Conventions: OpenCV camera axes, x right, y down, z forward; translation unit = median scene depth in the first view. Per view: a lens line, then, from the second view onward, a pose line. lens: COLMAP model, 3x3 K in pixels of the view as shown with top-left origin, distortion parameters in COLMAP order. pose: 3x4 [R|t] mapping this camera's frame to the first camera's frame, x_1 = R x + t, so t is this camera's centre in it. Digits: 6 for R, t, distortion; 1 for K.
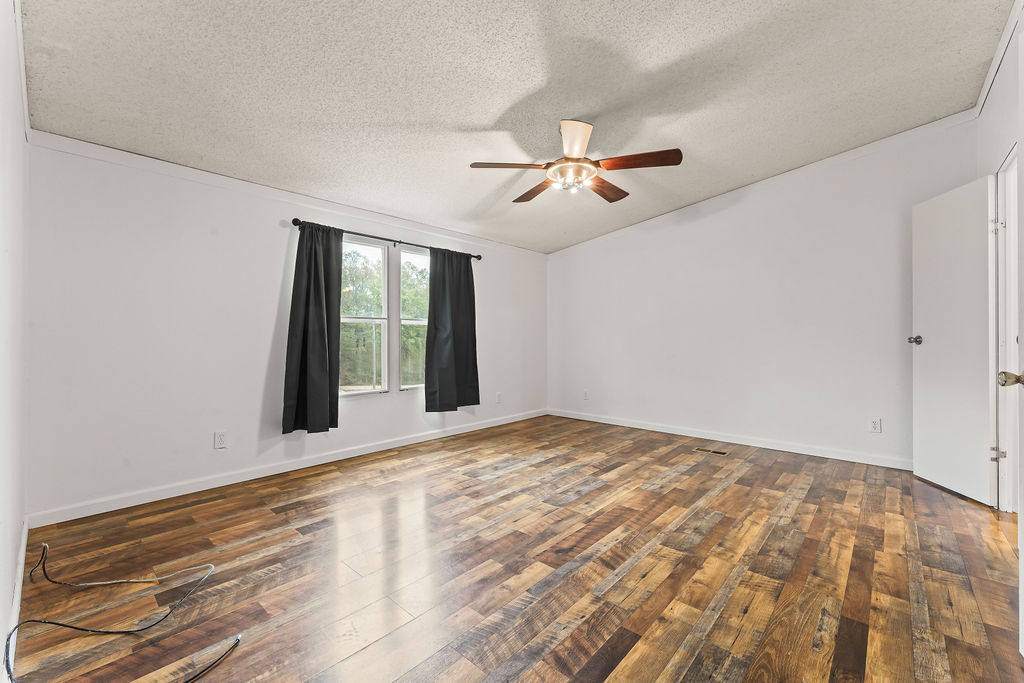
lens RADIAL K [[416.2, 0, 506.7], [0, 416.2, 337.7], [0, 0, 1]] dist [-0.005842, -0.000499]
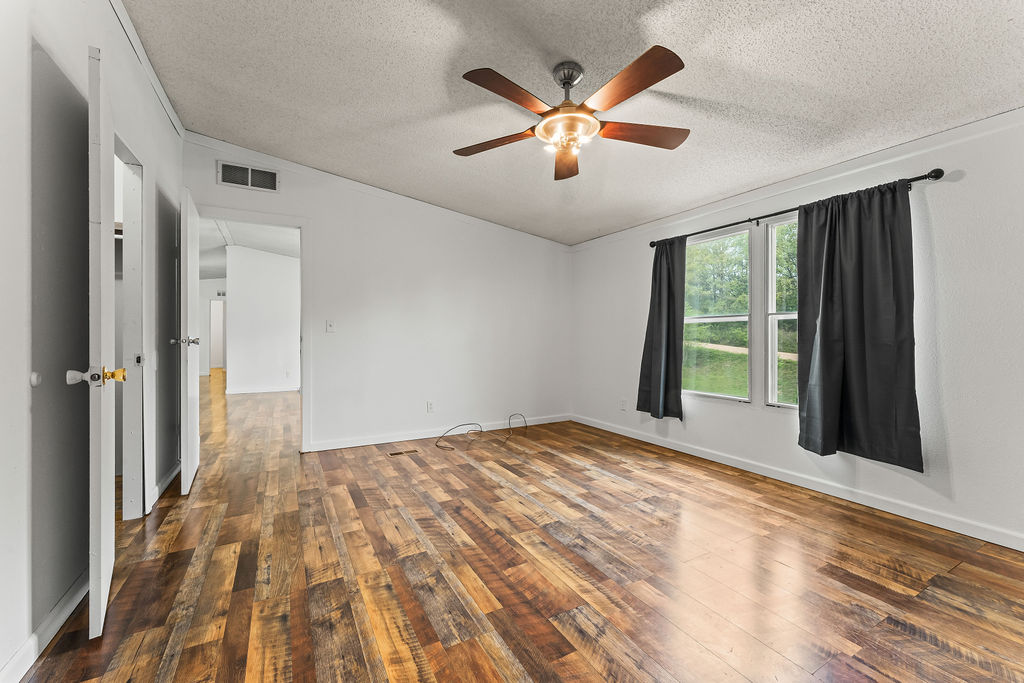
lens RADIAL K [[416.2, 0, 504.8], [0, 416.2, 337.4], [0, 0, 1]] dist [-0.005842, -0.000499]
pose [[-0.324336, 0.001487, -0.945941, 1.131930], [-0.001891, 0.999996, 0.002220, -0.003132], [0.945940, 0.002509, -0.324332, 1.375053]]
